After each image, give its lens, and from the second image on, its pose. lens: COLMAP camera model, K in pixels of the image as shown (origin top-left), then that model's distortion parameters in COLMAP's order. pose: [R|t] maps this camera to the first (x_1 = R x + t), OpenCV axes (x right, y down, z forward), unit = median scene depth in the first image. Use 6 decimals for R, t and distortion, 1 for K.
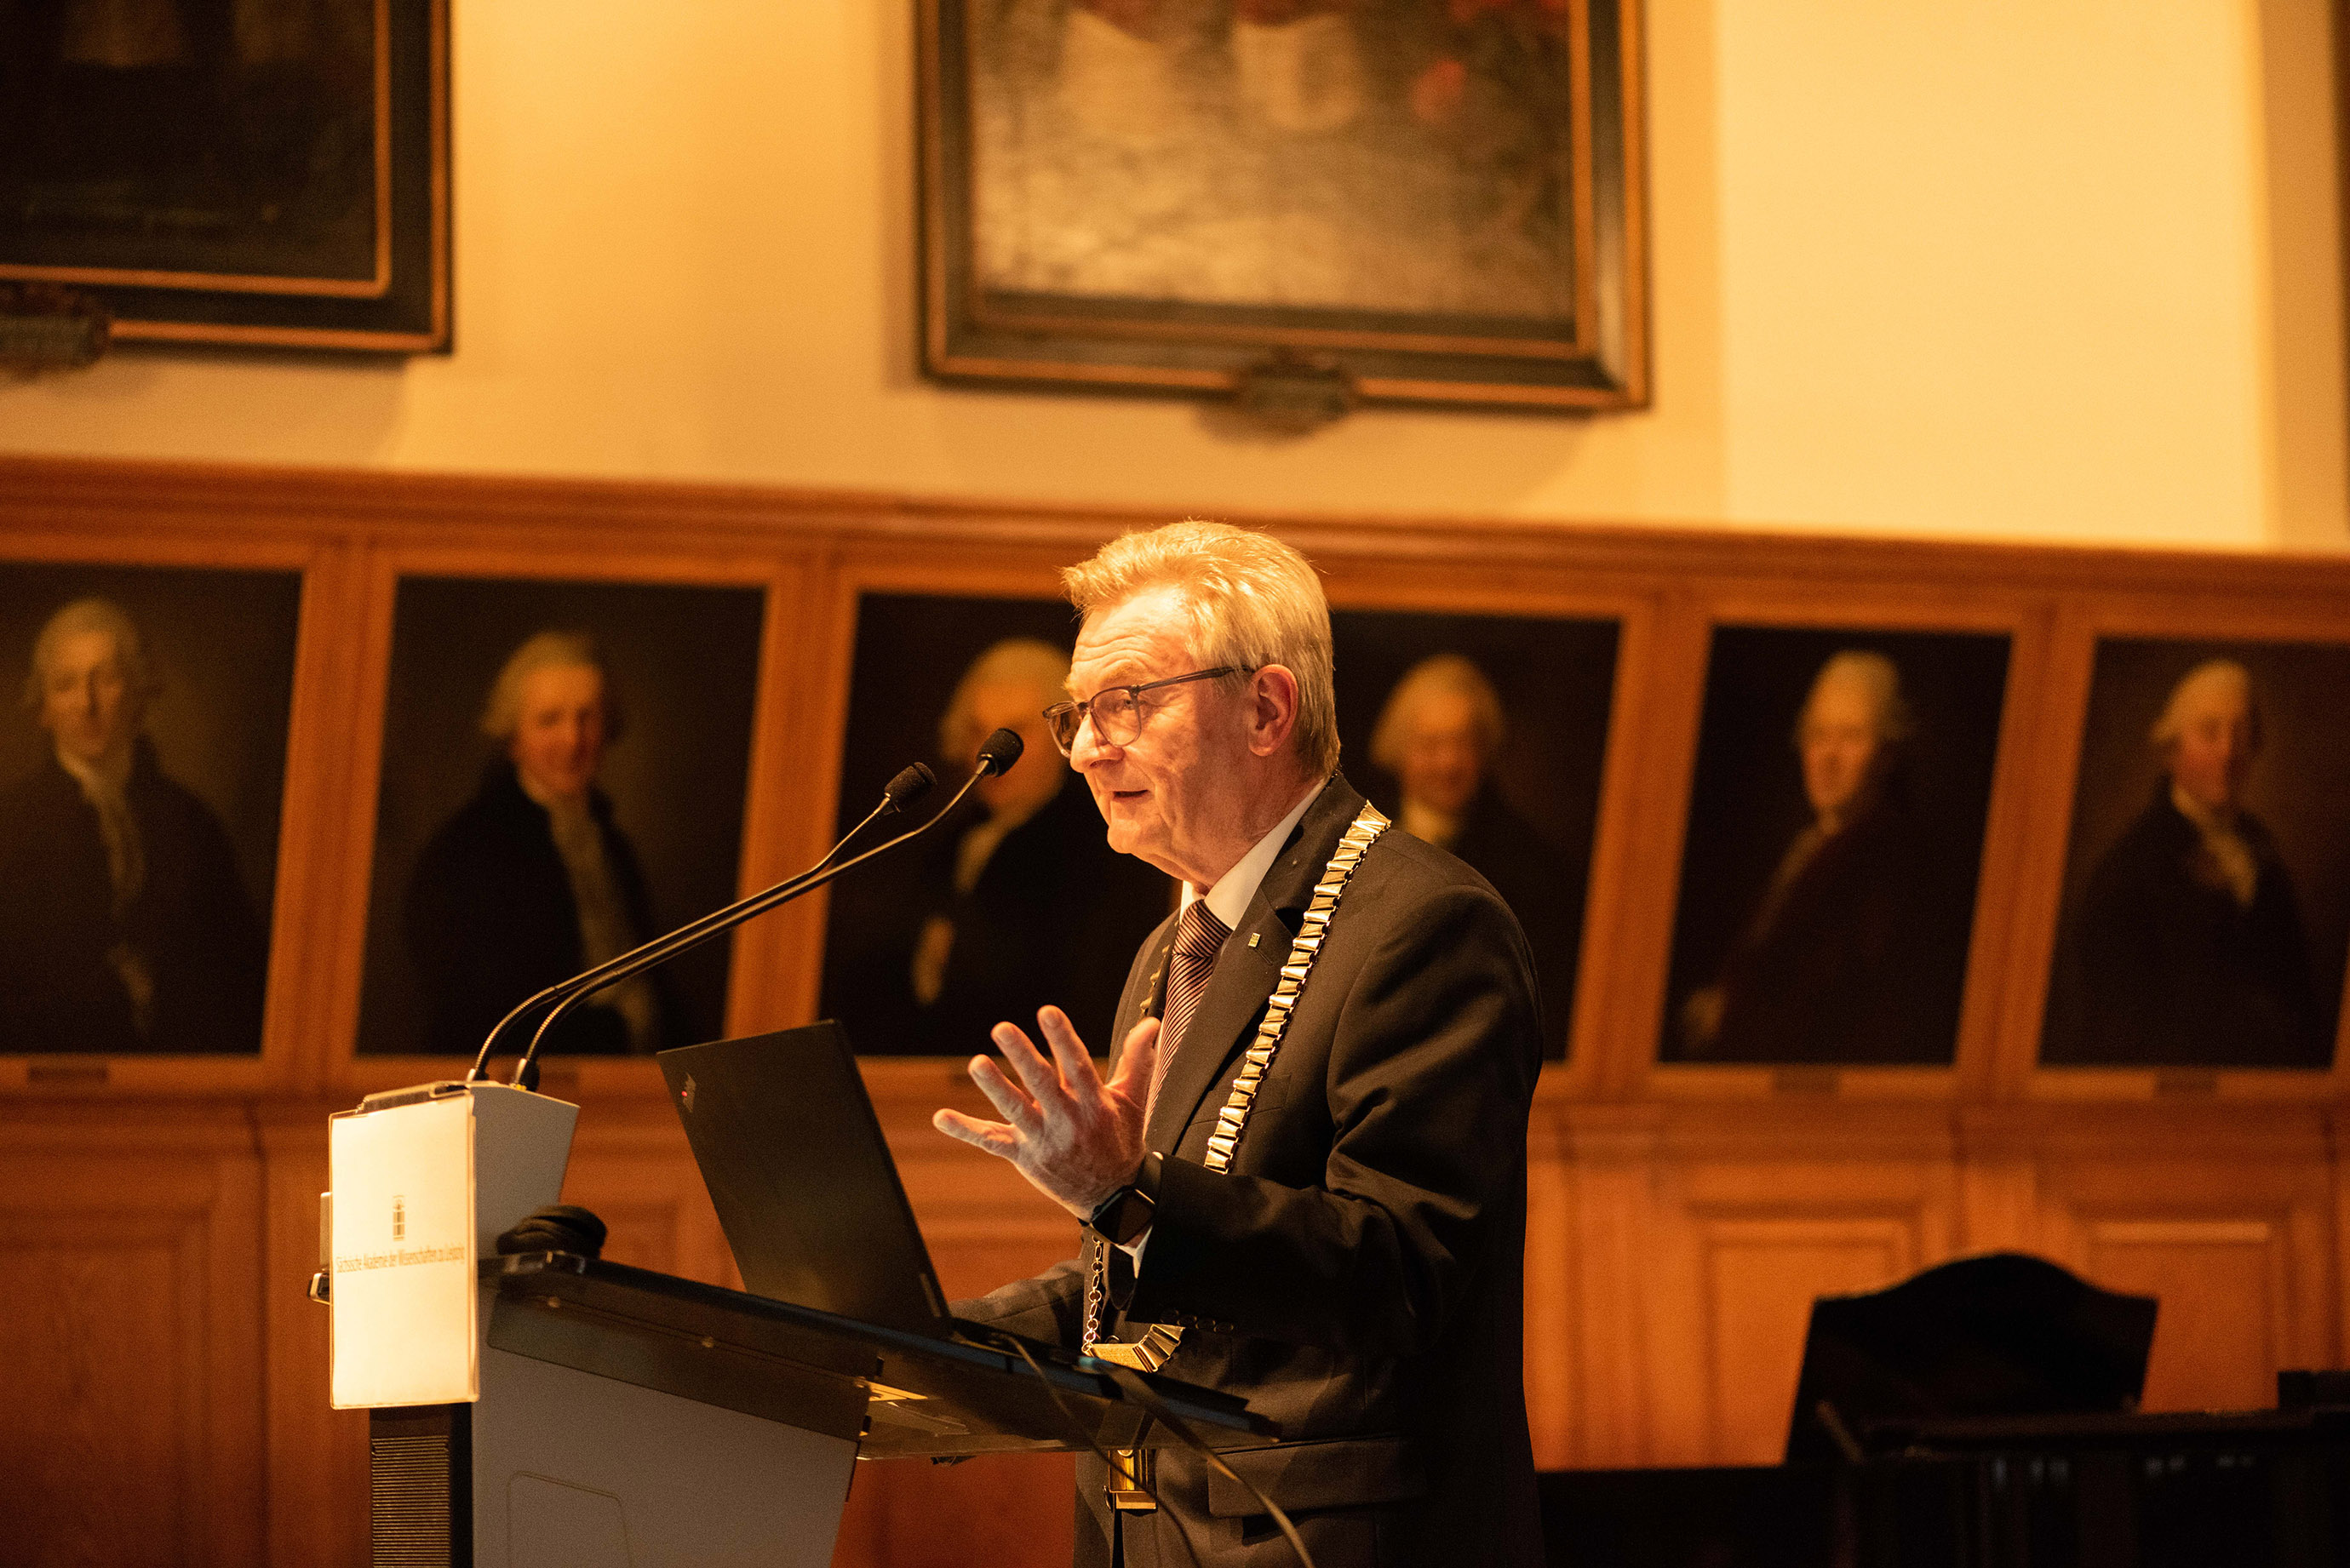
lens RADIAL K [[6868.9, 0, 1169.6], [0, 6868.9, 782.8], [0, 0, 1]] dist [0.041881, -0.383066]
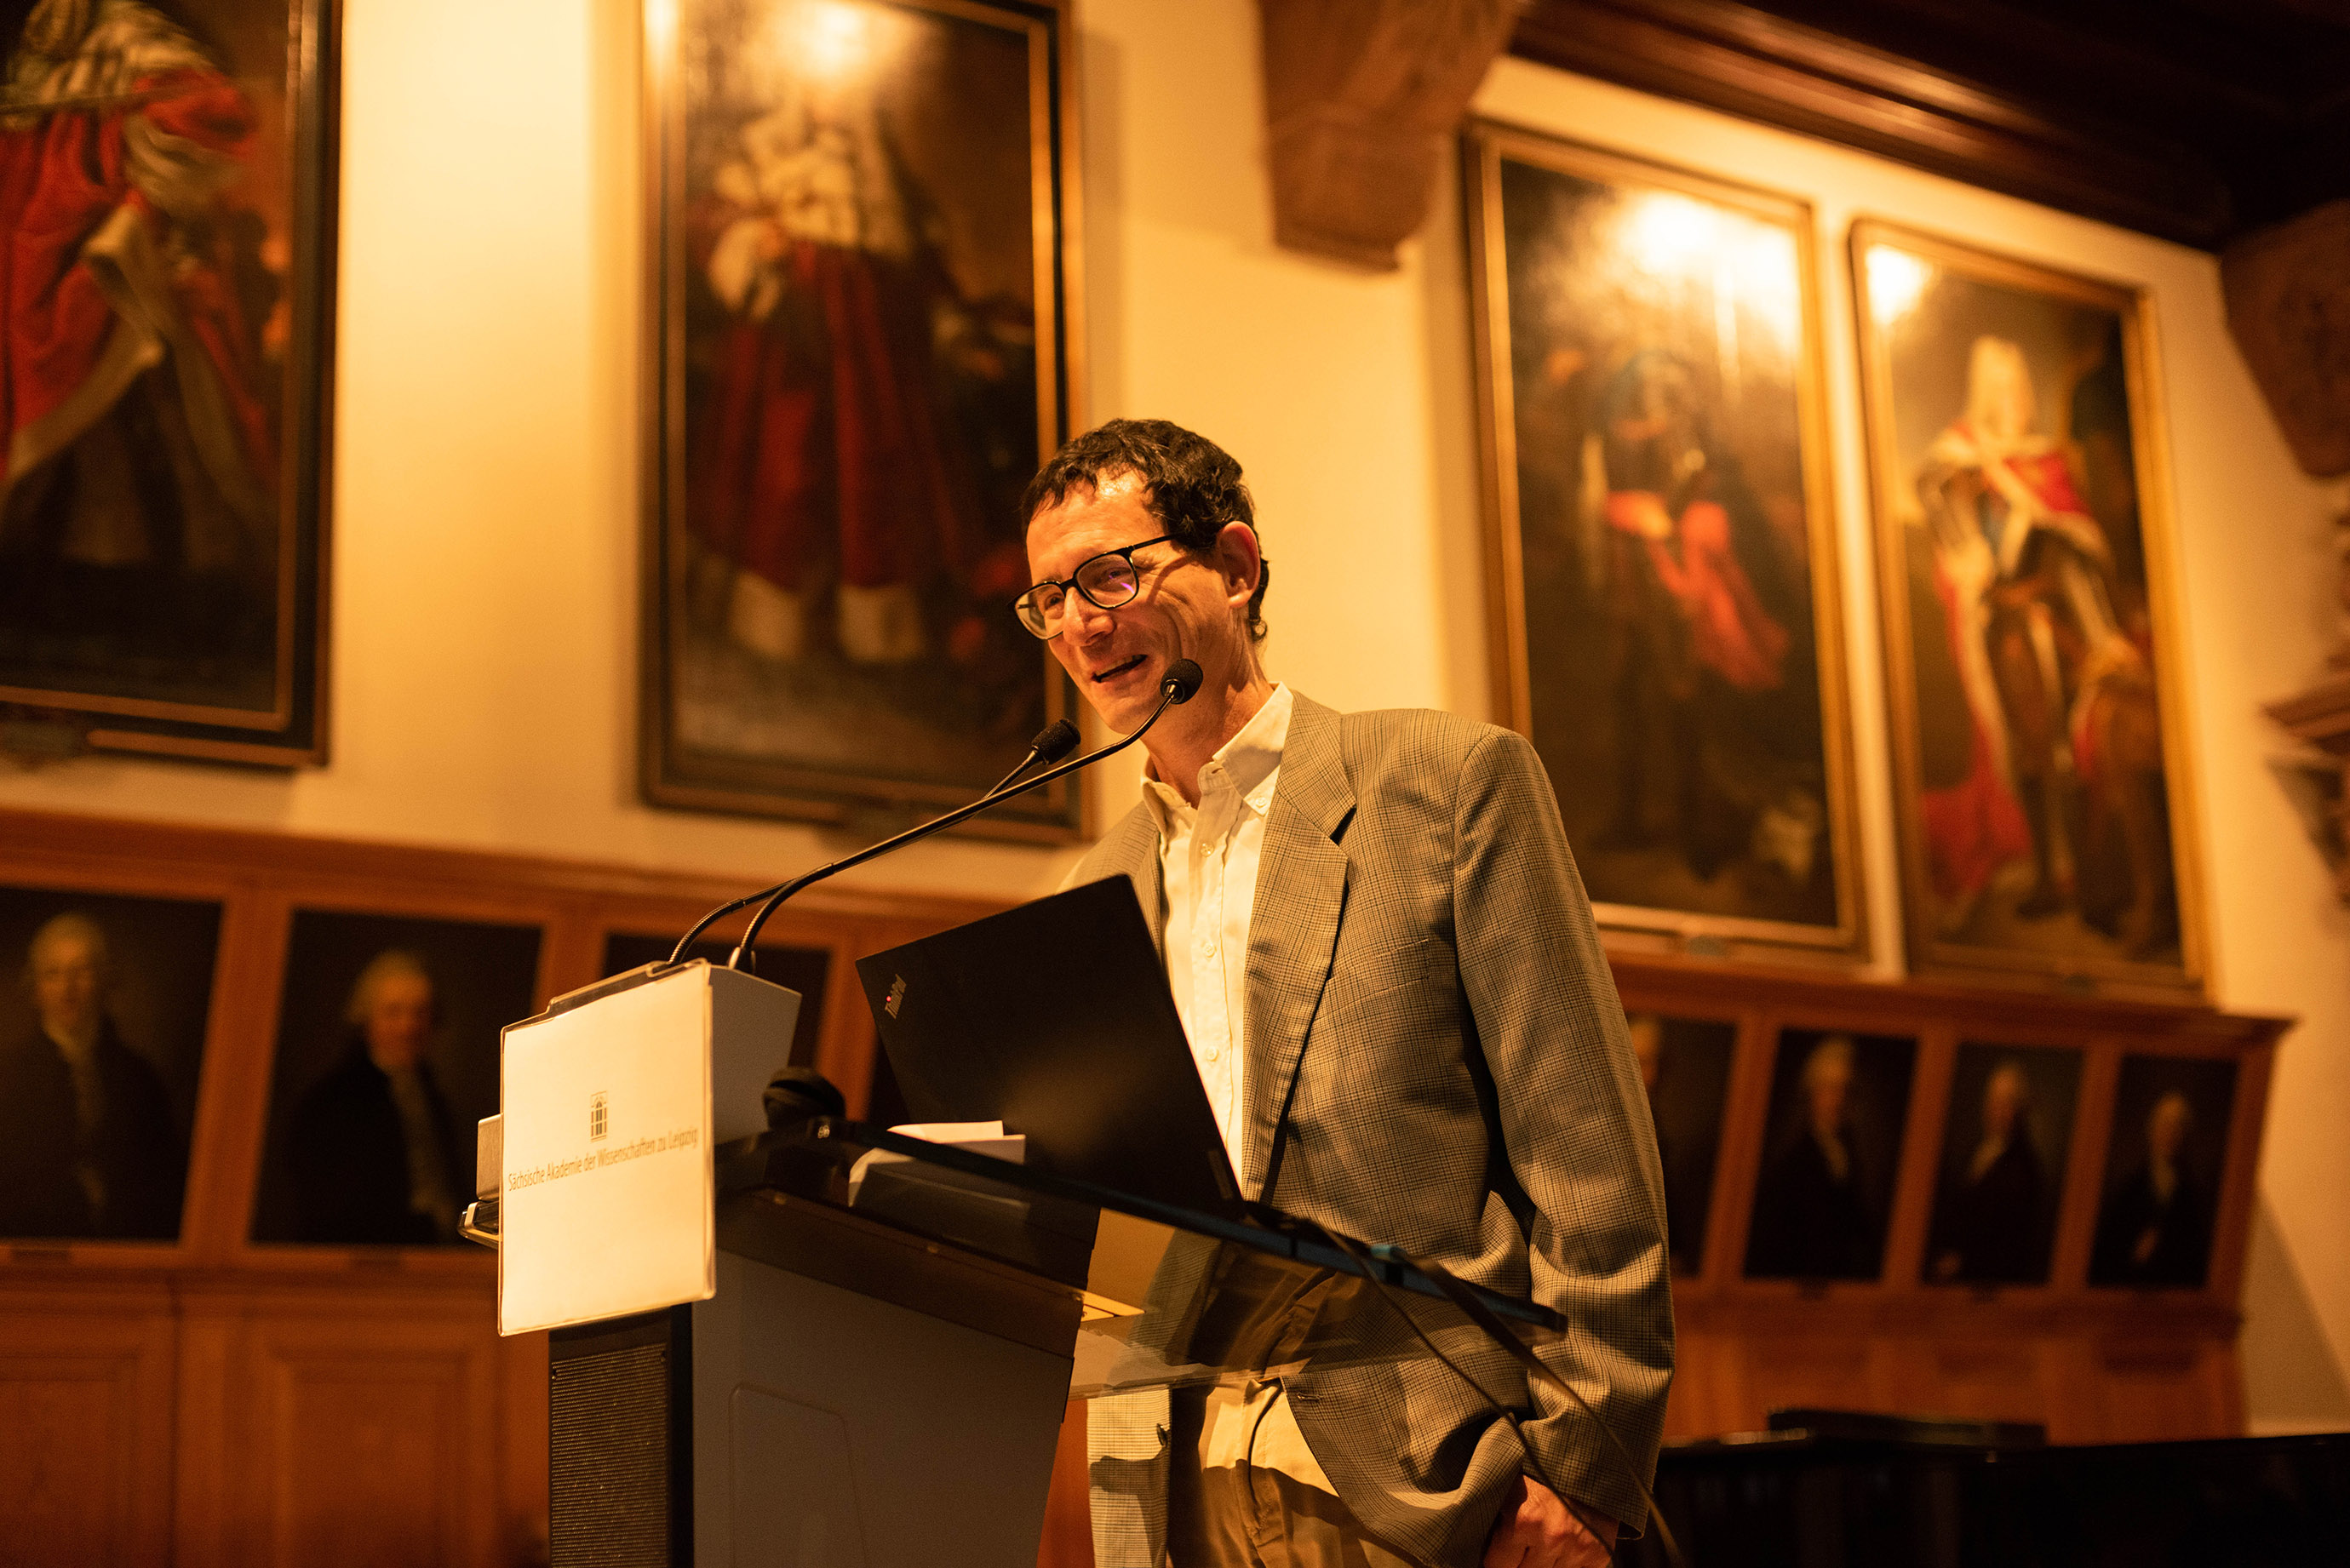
lens RADIAL K [[3366.8, 0, 1177.9], [0, 3366.8, 786.4], [0, 0, 1]] dist [0.012037, -0.144373]
pose [[0.982323, 0.023851, 0.185666, -0.060735], [0.001620, 0.990730, -0.135838, 0.040768], [-0.187185, 0.133738, 0.973178, 0.268842]]
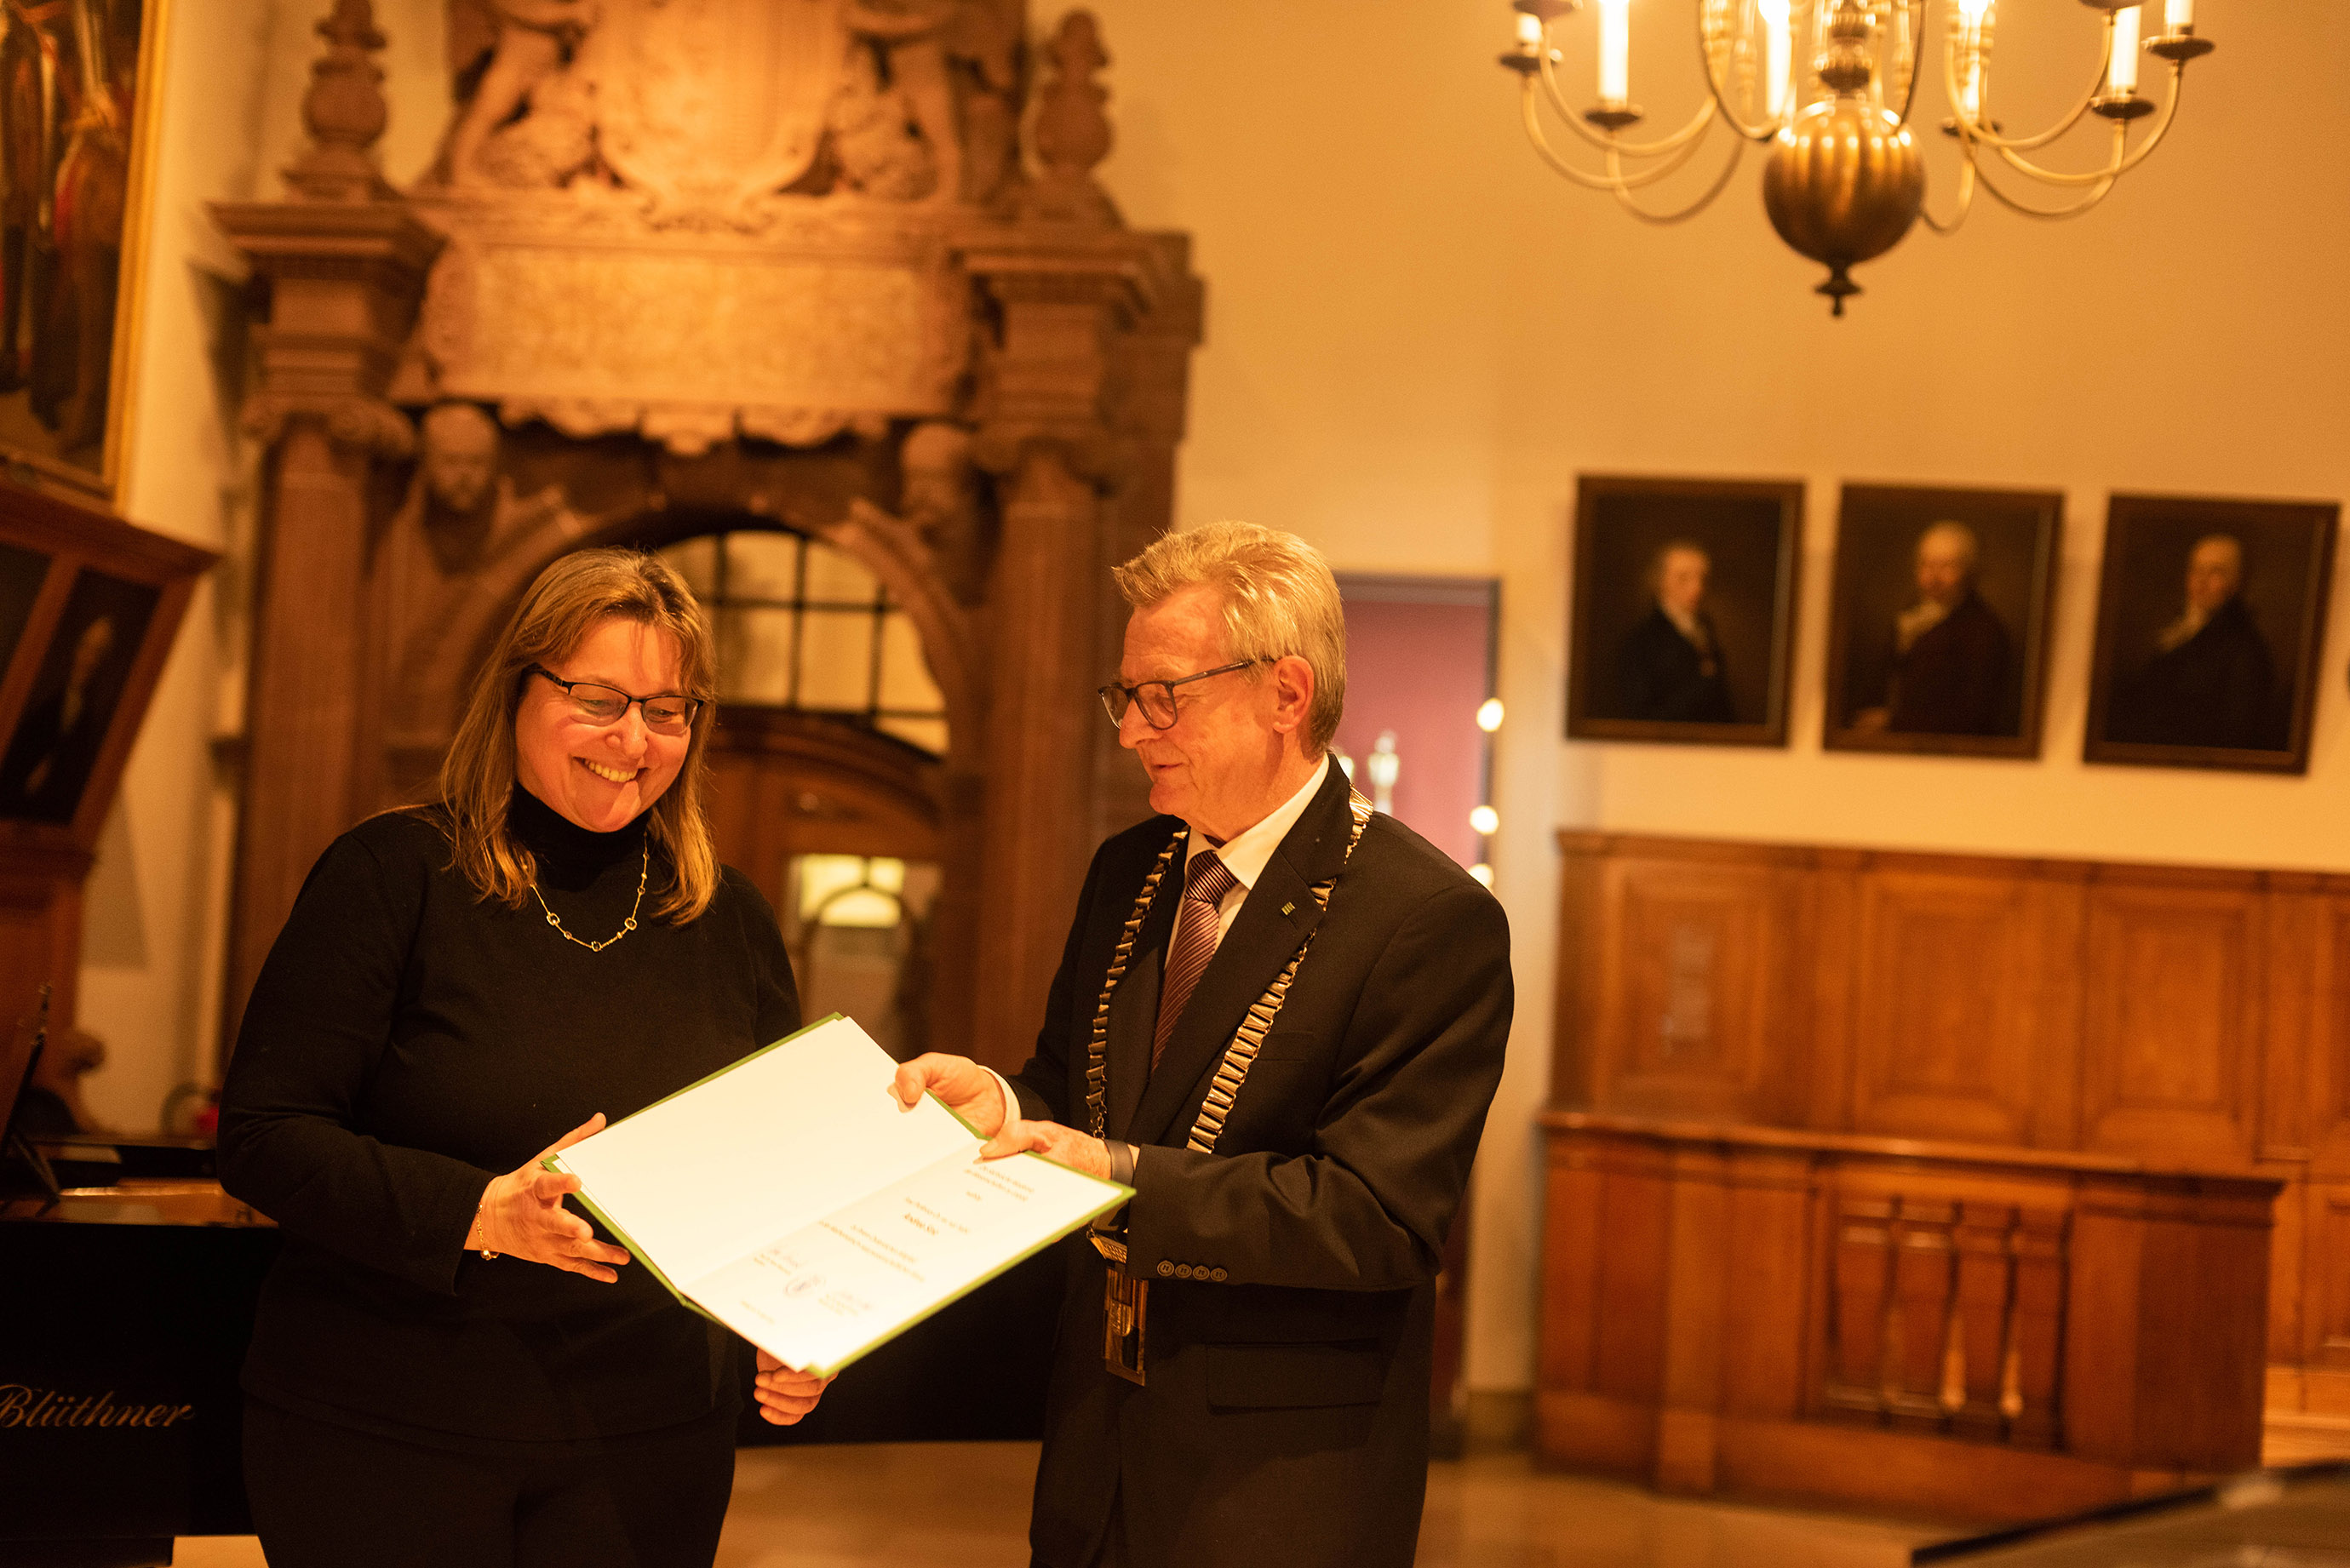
lens RADIAL K [[3366.8, 0, 1177.9], [0, 3366.8, 786.4], [0, 0, 1]] dist [0.012037, -0.144373]
pose [[0.495733, 0.095402, 0.863219, -0.217015], [-0.147894, 0.988704, -0.024337, 0.019763], [-0.855790, -0.115600, 0.504243, 0.496057]]
